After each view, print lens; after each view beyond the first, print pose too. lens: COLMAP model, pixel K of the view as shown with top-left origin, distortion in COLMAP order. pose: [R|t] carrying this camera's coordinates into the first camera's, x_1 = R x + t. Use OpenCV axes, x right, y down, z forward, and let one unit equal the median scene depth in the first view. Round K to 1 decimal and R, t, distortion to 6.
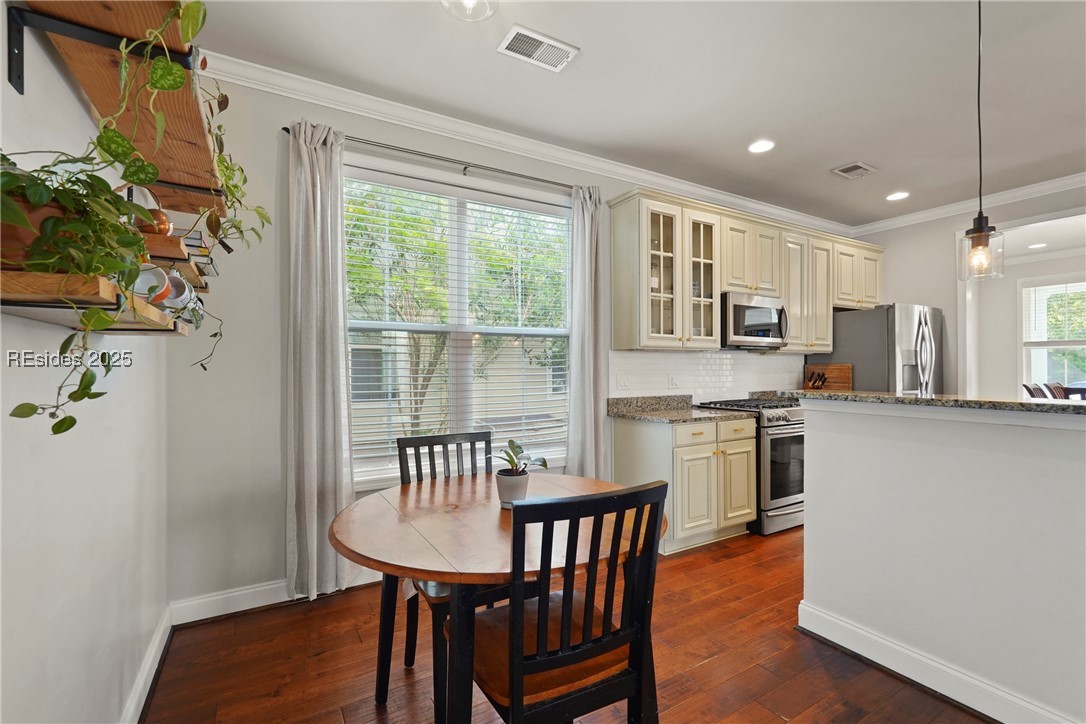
lens RADIAL K [[480.5, 0, 540.4], [0, 480.5, 360.0], [0, 0, 1]] dist [-0.001596, -0.000119]
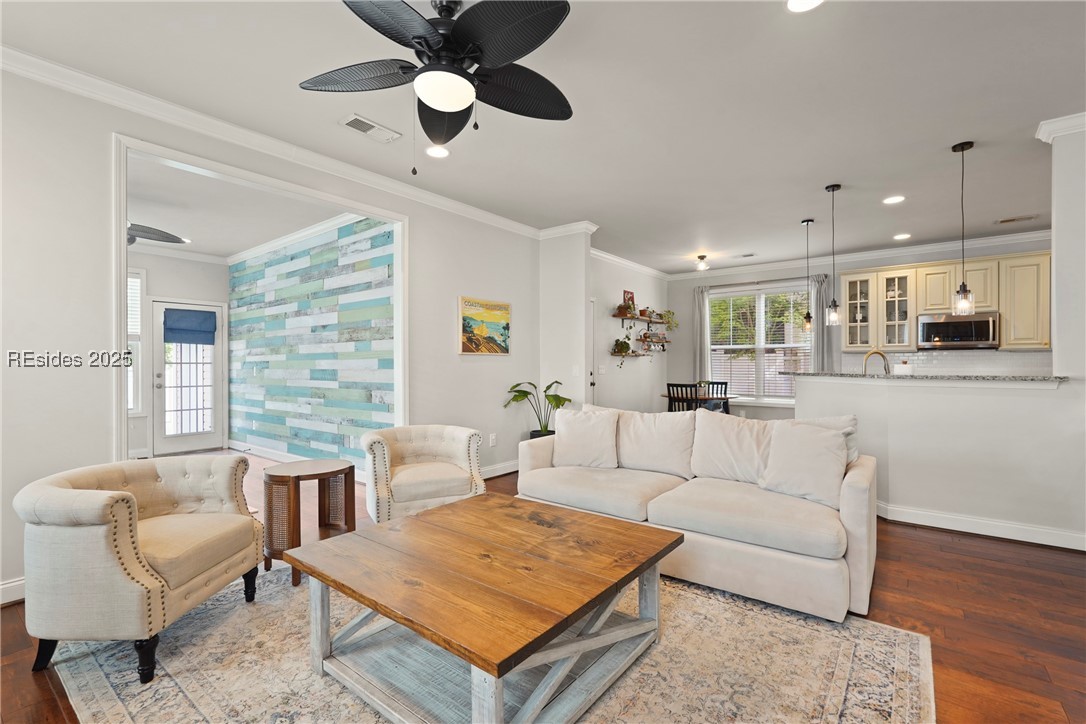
lens RADIAL K [[487.9, 0, 537.0], [0, 487.9, 362.5], [0, 0, 1]] dist [-0.002272, -0.000297]
pose [[0.354199, -0.005270, -0.935155, 1.536924], [0.012516, 0.999921, -0.000895, 0.003768], [0.935086, -0.011387, 0.354237, -0.826984]]
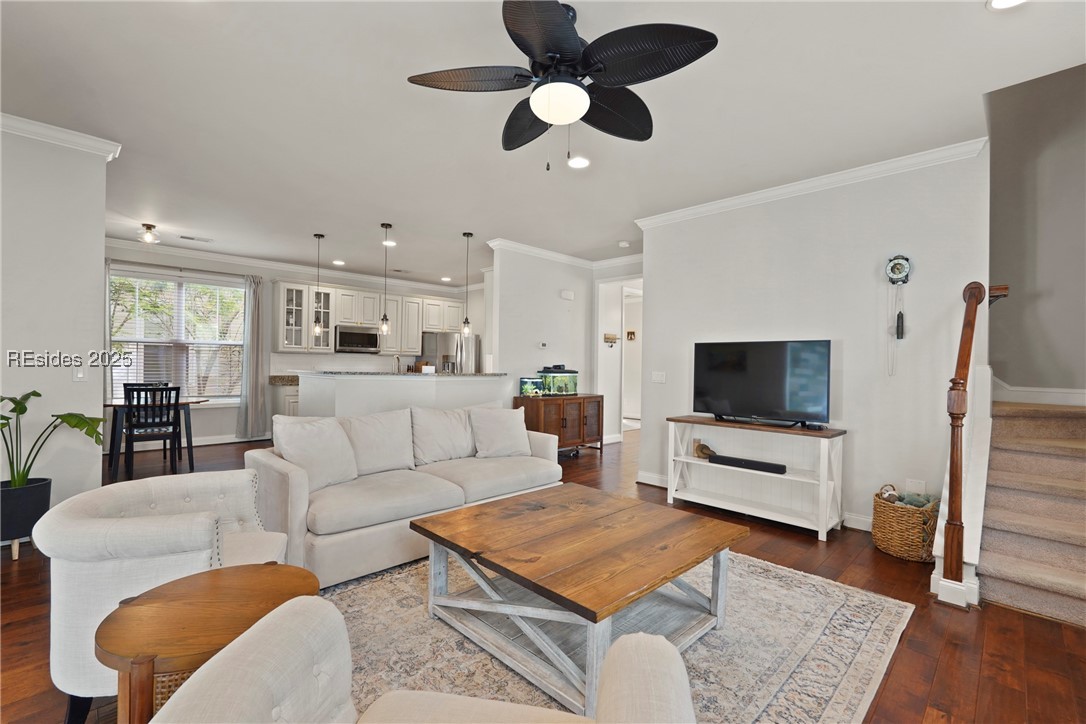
lens RADIAL K [[480.5, 0, 540.4], [0, 480.5, 360.0], [0, 0, 1]] dist [-0.001596, -0.000119]
pose [[0.973123, 0.015930, 0.229735, 0.803856], [-0.016954, 0.999853, 0.002484, -0.012542], [-0.229662, -0.006313, 0.973250, -1.287506]]
